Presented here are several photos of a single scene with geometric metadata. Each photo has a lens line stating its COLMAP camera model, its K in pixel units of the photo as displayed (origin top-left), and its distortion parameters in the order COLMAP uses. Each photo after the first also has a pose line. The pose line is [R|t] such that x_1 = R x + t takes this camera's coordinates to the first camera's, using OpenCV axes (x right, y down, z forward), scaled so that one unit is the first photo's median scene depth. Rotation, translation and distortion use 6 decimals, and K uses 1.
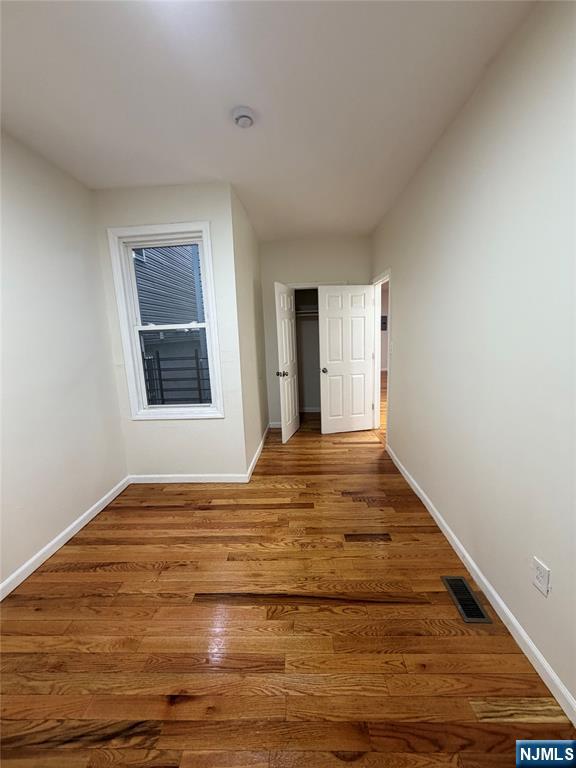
lens RADIAL K [[304.5, 0, 289.6], [0, 304.5, 383.8], [0, 0, 1]] dist [-0.000307, -0.000076]
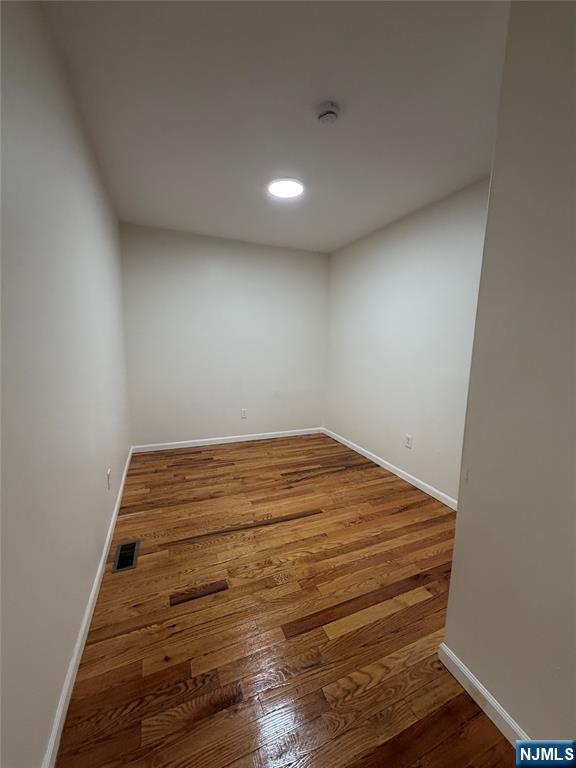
lens RADIAL K [[304.5, 0, 289.9], [0, 304.5, 383.8], [0, 0, 1]] dist [-0.000307, -0.000076]
pose [[-0.905906, 0.077540, -0.416320, 0.345017], [-0.063347, 0.947220, 0.314263, -0.310019], [0.418714, 0.311066, -0.853180, 1.686663]]
